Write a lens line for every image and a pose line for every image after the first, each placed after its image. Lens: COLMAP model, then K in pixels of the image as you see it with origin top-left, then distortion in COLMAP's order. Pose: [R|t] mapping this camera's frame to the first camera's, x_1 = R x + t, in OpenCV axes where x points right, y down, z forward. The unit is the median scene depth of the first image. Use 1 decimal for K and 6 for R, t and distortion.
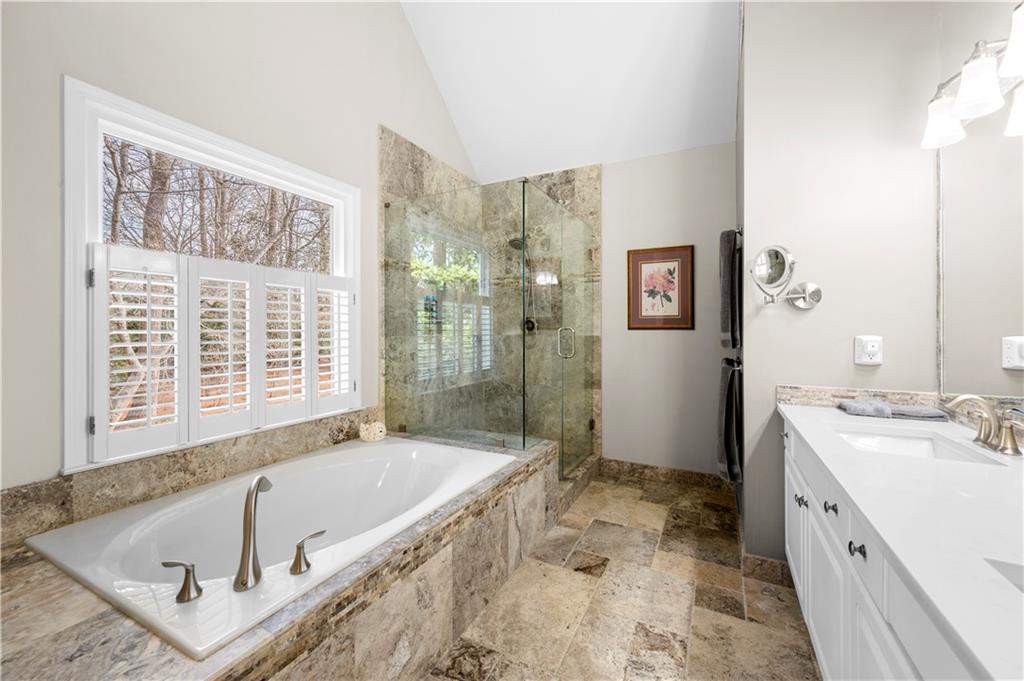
lens RADIAL K [[406.8, 0, 513.5], [0, 406.8, 331.6], [0, 0, 1]] dist [0.000002, -0.000424]
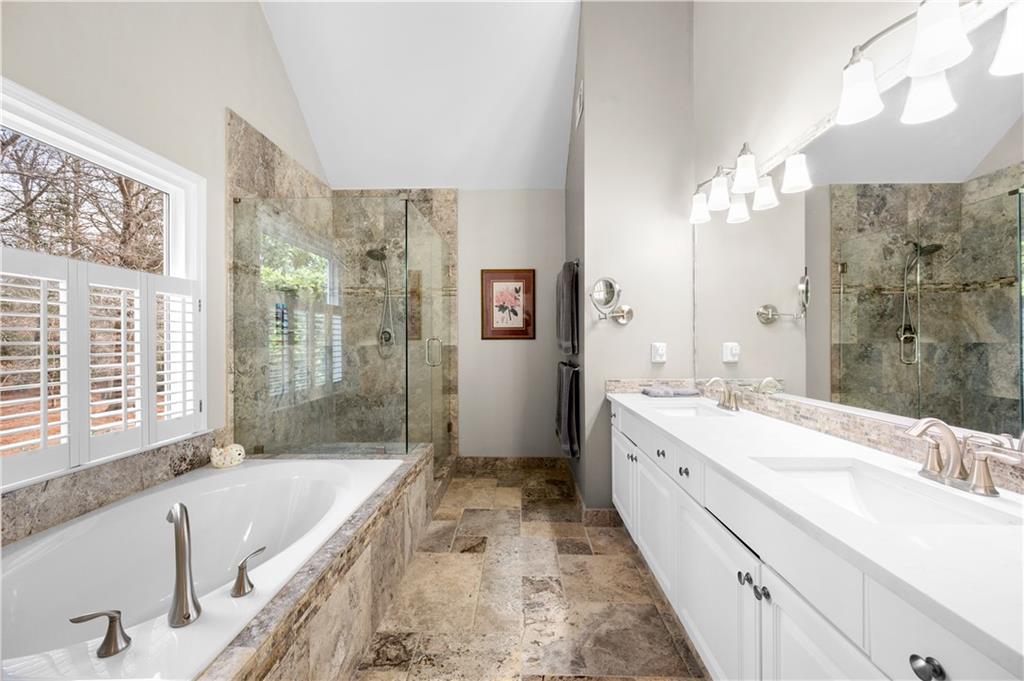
lens RADIAL K [[406.8, 0, 508.9], [0, 406.8, 341.7], [0, 0, 1]] dist [0.000002, -0.000424]
pose [[0.901215, -0.006400, 0.433325, -0.202981], [0.006614, 0.999978, 0.001013, 0.000750], [-0.433322, 0.001953, 0.901237, -0.072986]]
